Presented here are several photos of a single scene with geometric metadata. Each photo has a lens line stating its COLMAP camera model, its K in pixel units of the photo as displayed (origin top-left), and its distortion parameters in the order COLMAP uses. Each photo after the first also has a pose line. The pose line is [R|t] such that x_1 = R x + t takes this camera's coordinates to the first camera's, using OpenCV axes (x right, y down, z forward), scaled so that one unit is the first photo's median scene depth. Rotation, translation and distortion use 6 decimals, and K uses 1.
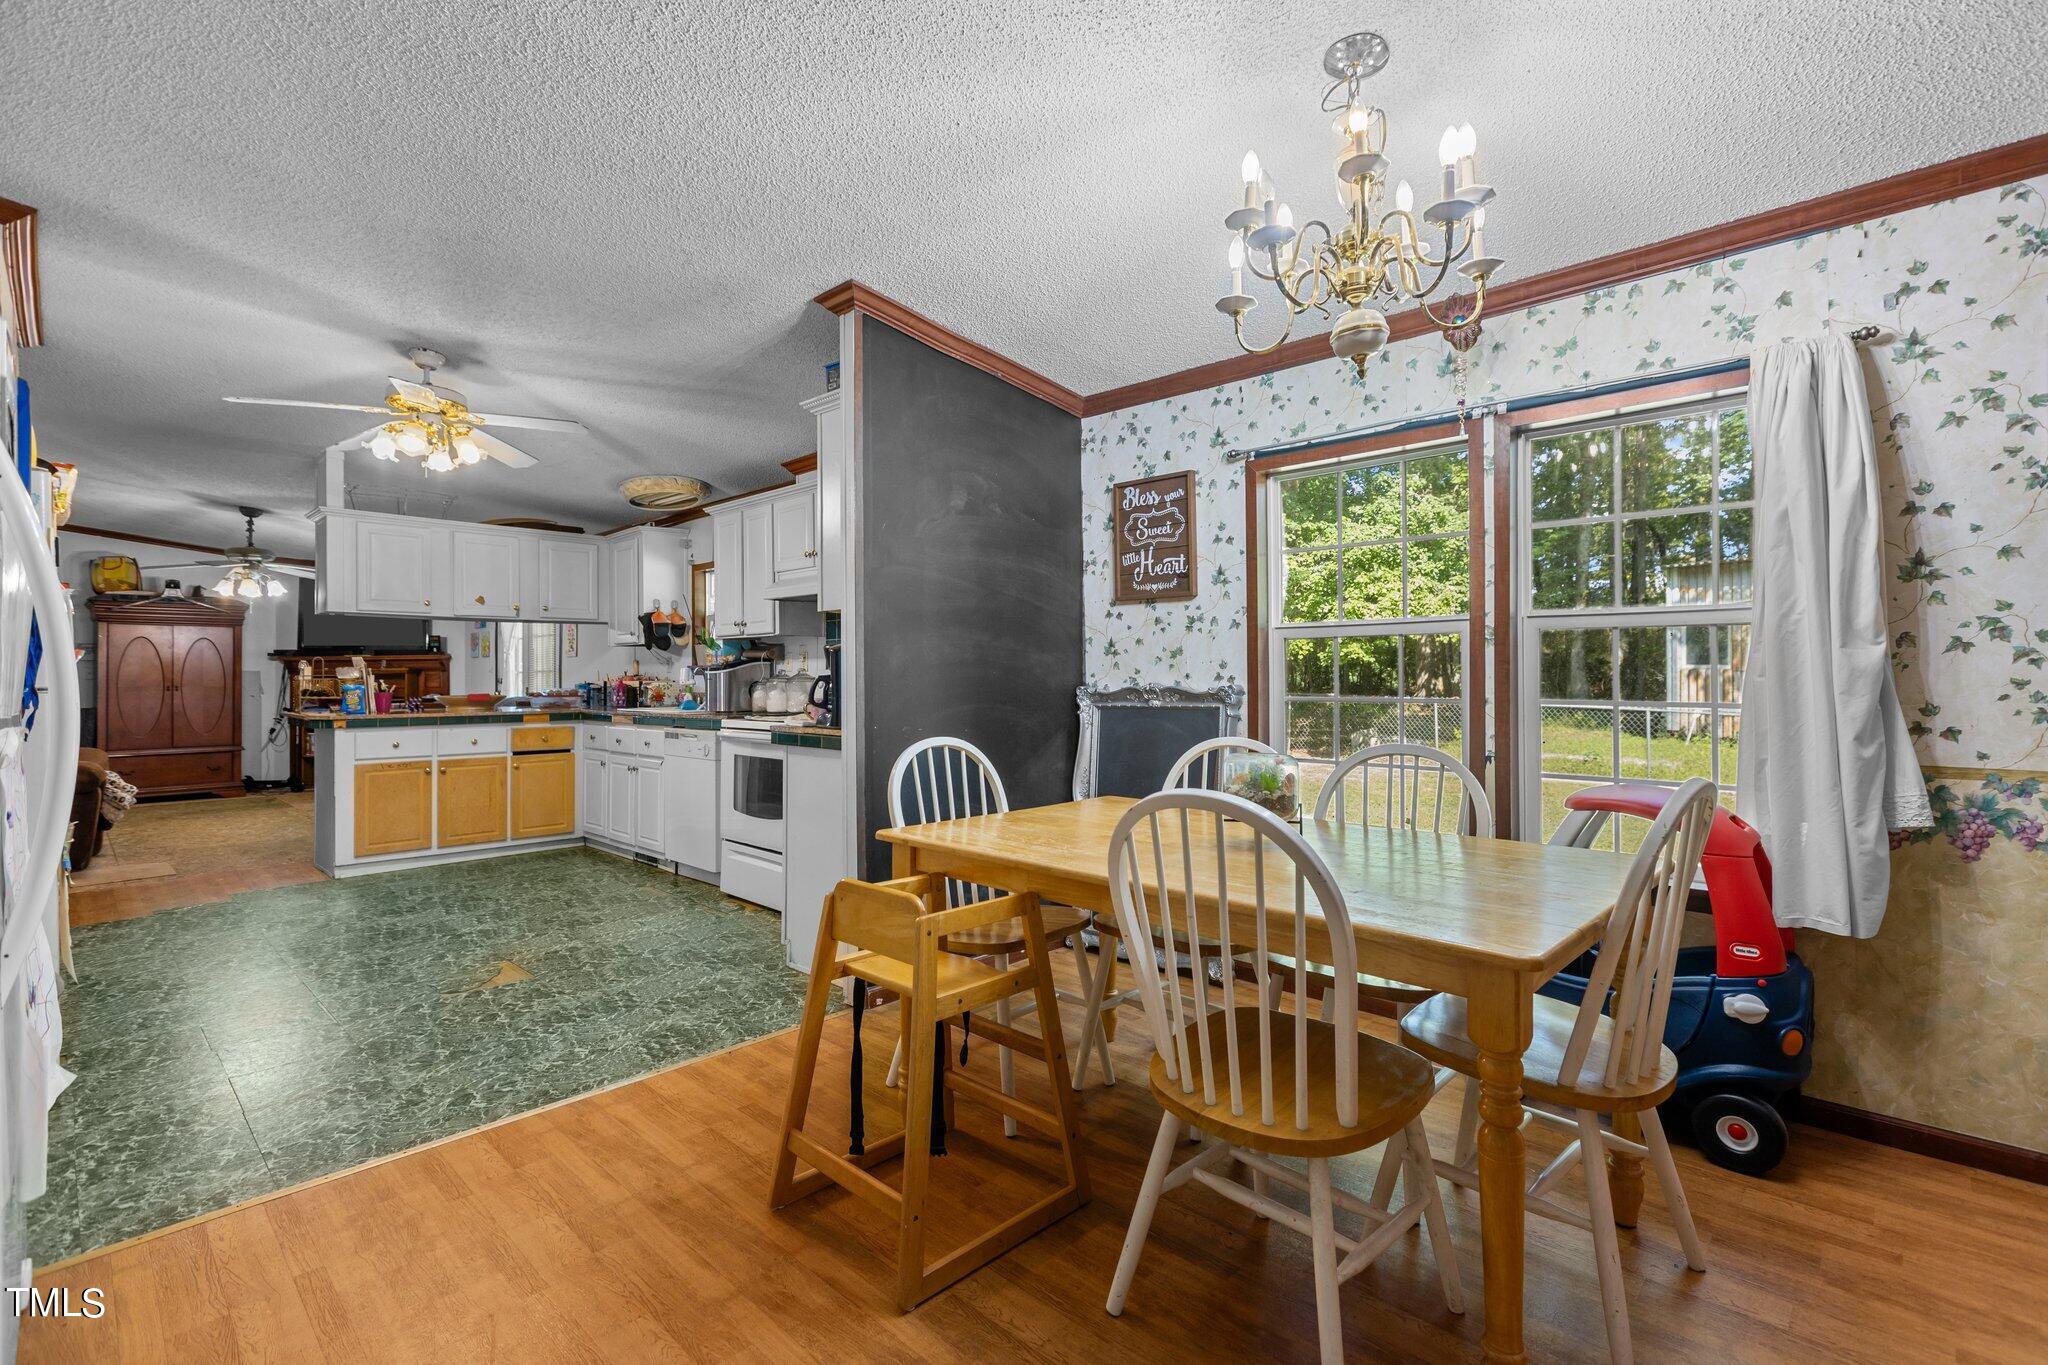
lens RADIAL K [[906.5, 0, 1016.3], [0, 906.5, 667.4], [0, 0, 1]] dist [0.003354, 0.000128]
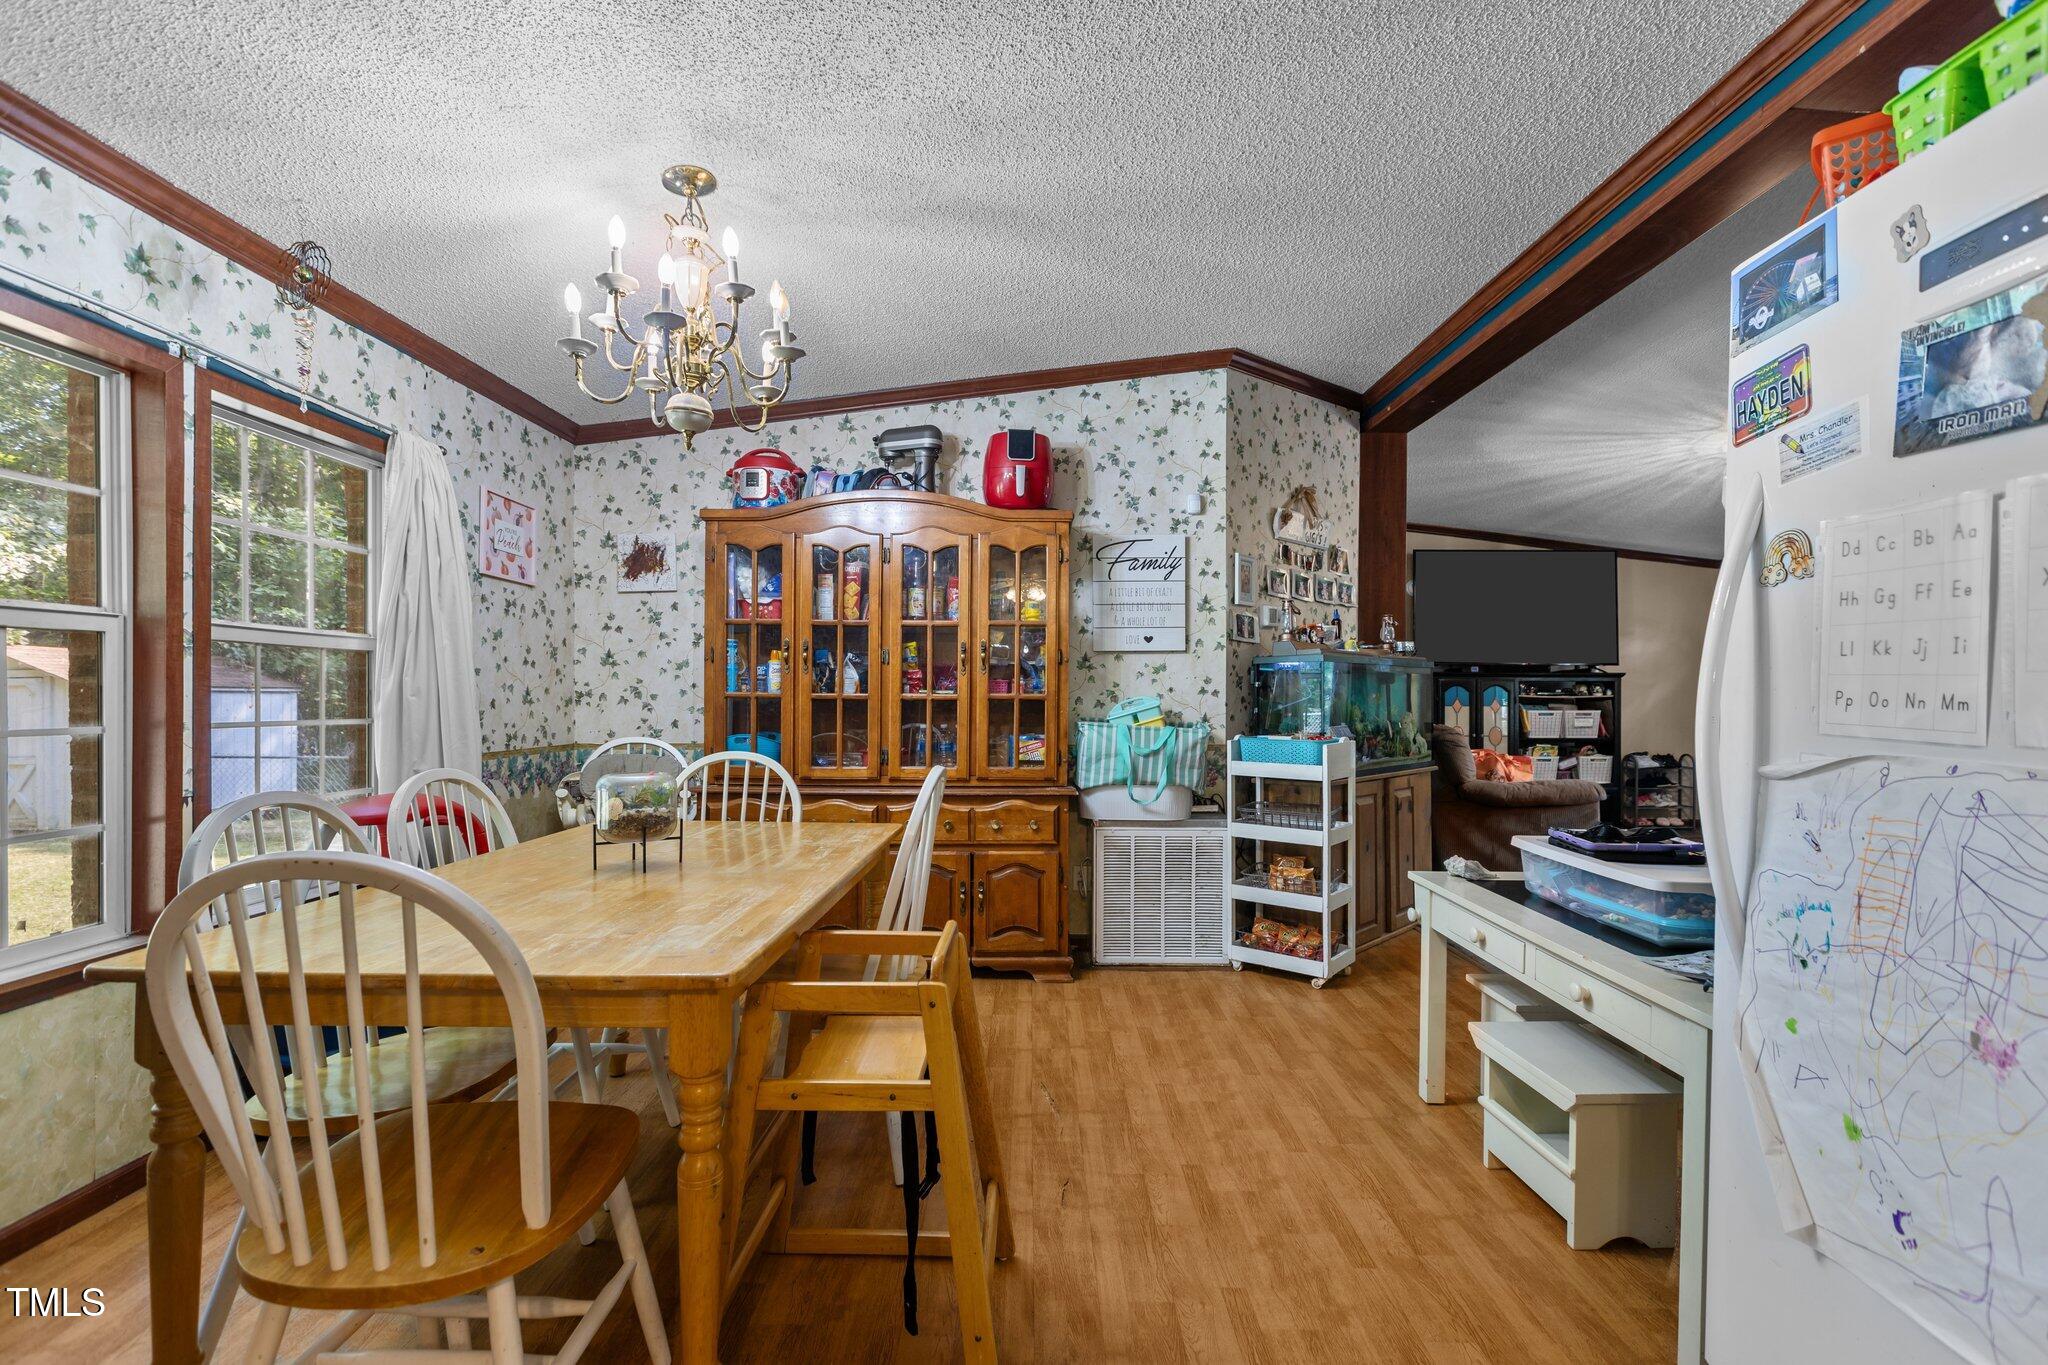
lens RADIAL K [[906.5, 0, 1034.2], [0, 906.5, 699.7], [0, 0, 1]] dist [0.003354, 0.000128]
pose [[-0.694352, 0.000449, 0.719636, -0.280290], [-0.005560, 0.999967, -0.005989, 0.007575], [-0.719614, -0.008160, -0.694326, 0.519233]]
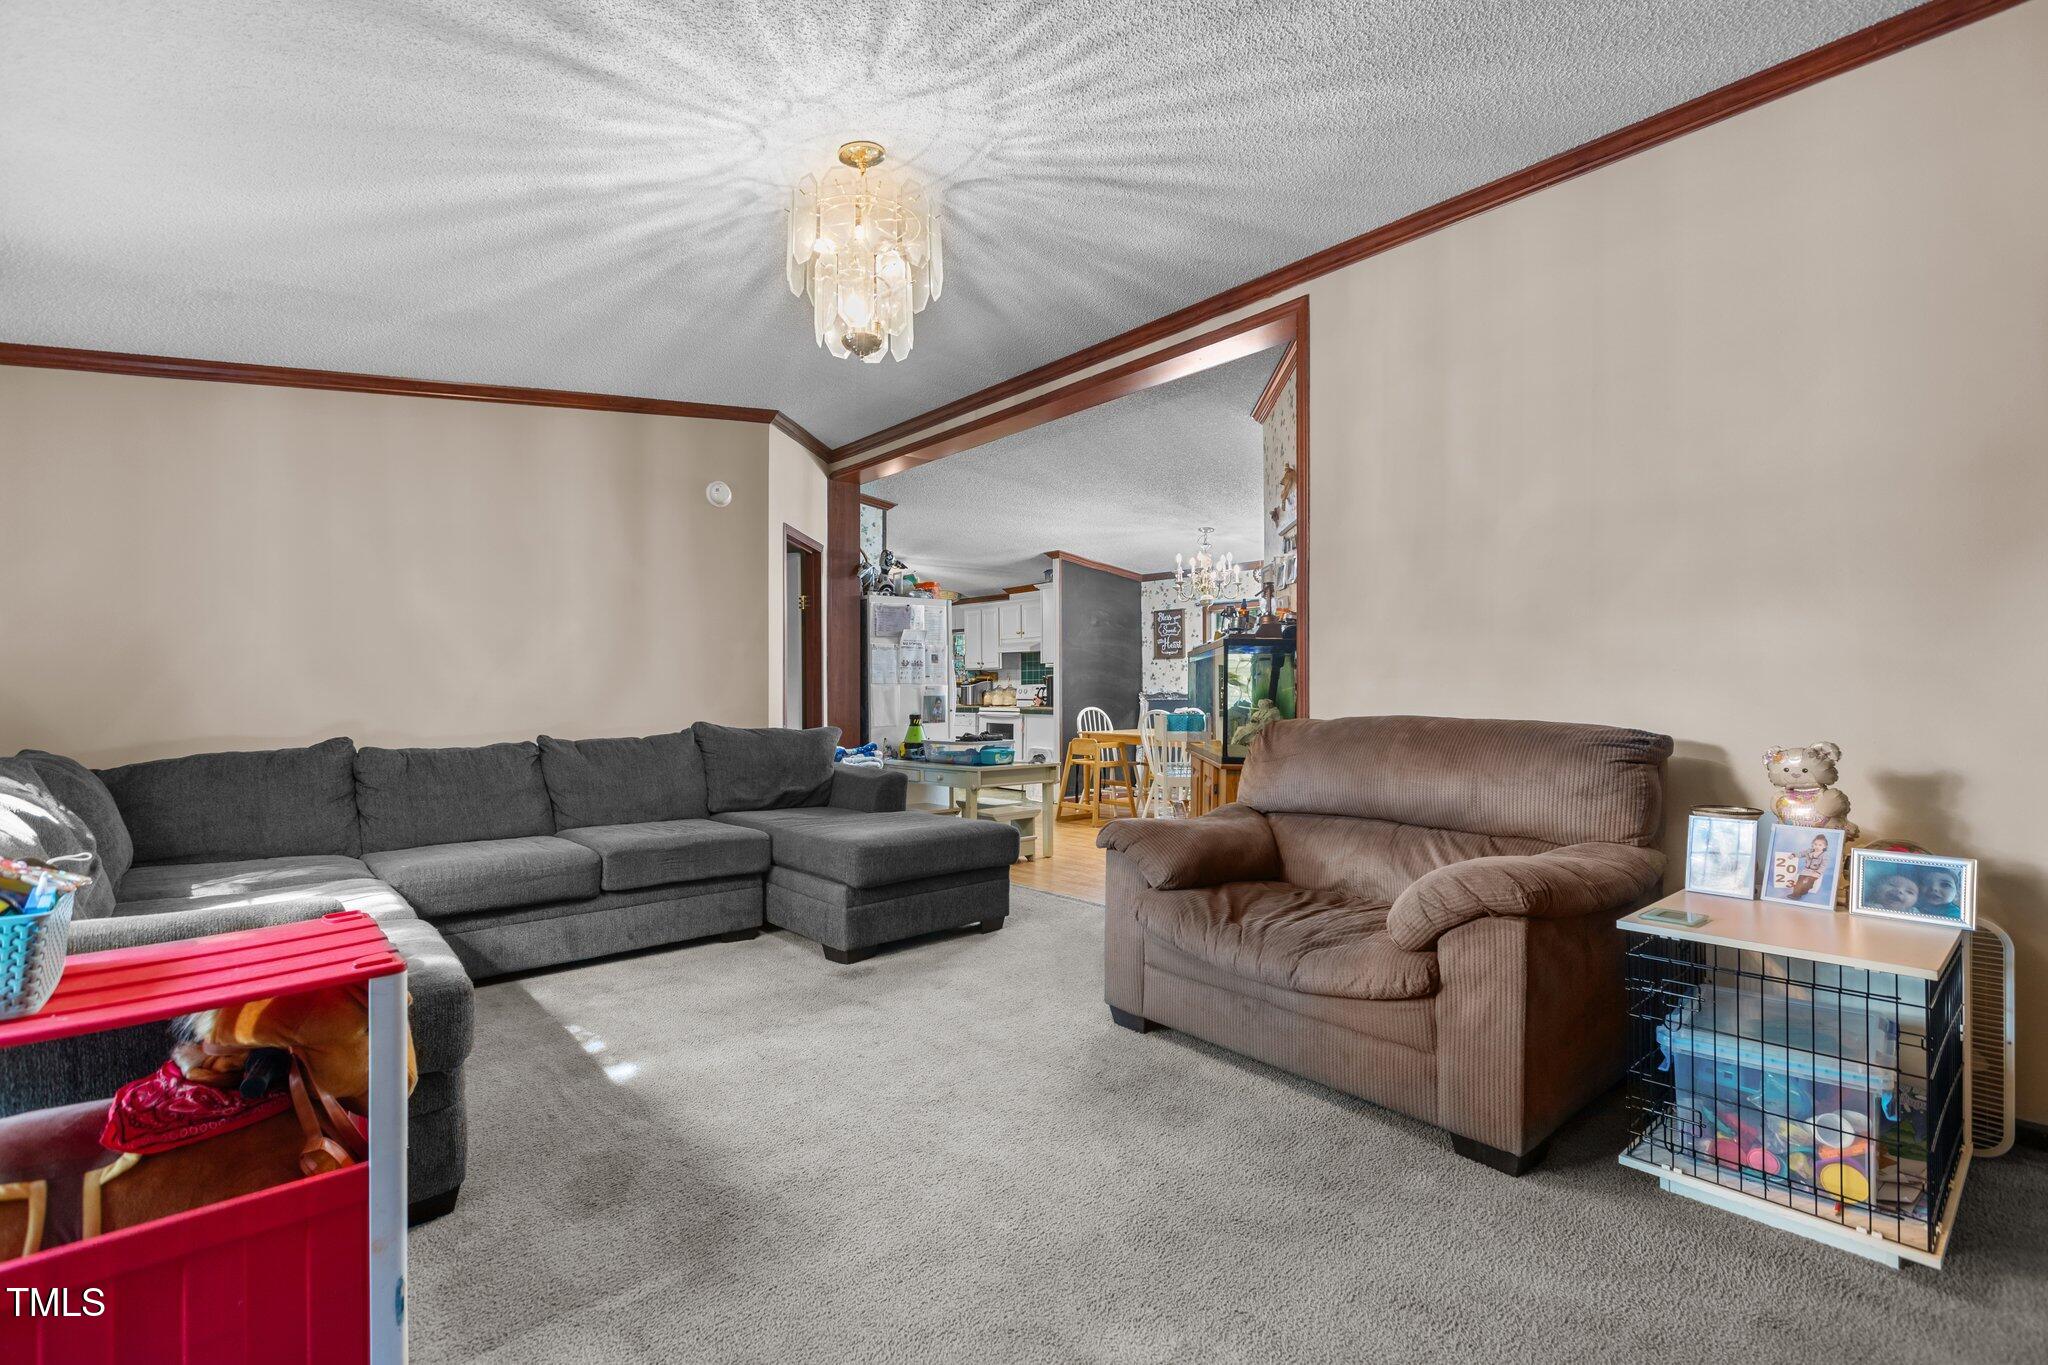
lens RADIAL K [[906.5, 0, 1023.4], [0, 906.5, 685.2], [0, 0, 1]] dist [0.003354, 0.000128]
pose [[0.996884, 0.003352, -0.078805, -0.037700], [-0.003261, 0.999994, 0.001293, 0.000102], [0.078809, -0.001032, 0.996889, -1.057593]]
